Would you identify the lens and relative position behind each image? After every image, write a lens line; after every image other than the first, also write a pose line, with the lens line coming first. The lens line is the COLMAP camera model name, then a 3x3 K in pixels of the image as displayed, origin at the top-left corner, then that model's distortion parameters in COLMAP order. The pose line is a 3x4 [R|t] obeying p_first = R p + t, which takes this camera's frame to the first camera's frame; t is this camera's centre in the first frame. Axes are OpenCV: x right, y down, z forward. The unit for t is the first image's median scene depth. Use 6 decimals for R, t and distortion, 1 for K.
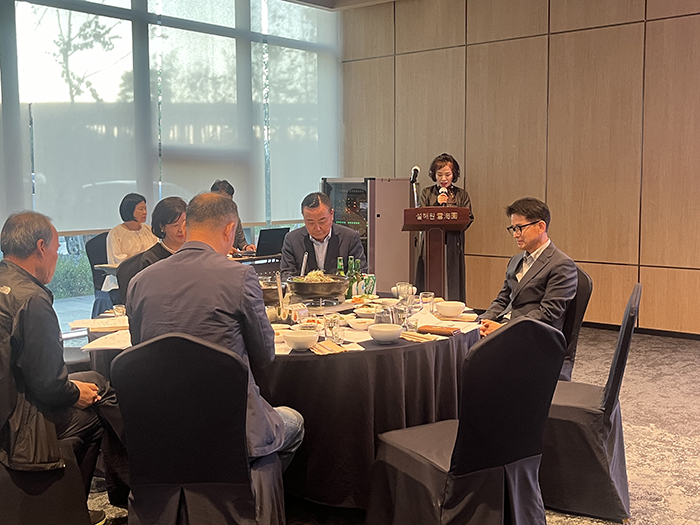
lens RADIAL K [[822.2, 0, 350.0], [0, 822.2, 262.5], [0, 0, 1]] dist [0.027731, -0.031951]
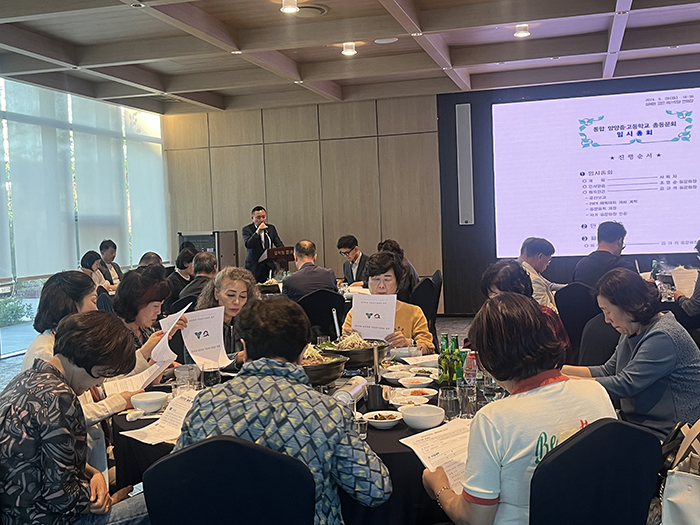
lens RADIAL K [[822.2, 0, 350.0], [0, 822.2, 262.5], [0, 0, 1]] dist [0.027731, -0.031951]
pose [[0.904836, -0.049038, 0.422927, -0.507687], [0.074942, 0.996180, -0.044828, 0.051573], [-0.419114, 0.072257, 0.905054, -0.601757]]
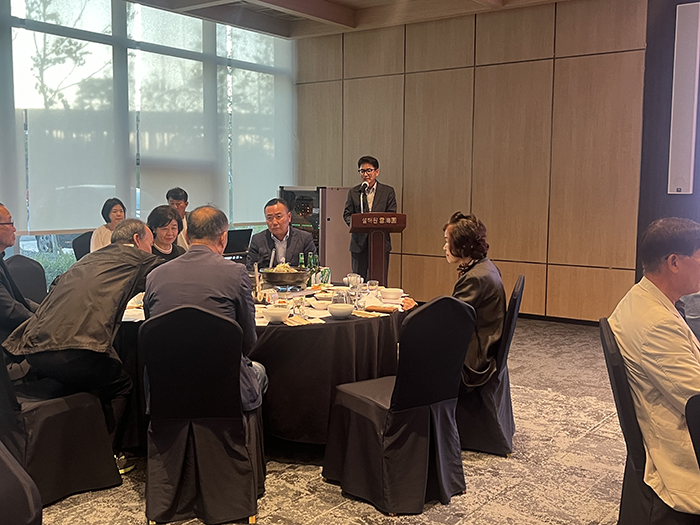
lens RADIAL K [[769.8, 0, 350.0], [0, 769.8, 262.5], [0, 0, 1]] dist [0.012382, -0.004294]
pose [[0.997492, 0.007182, 0.070409, -0.014078], [-0.007114, 0.999974, -0.001219, 0.005773], [-0.070416, 0.000715, 0.997517, -0.103431]]
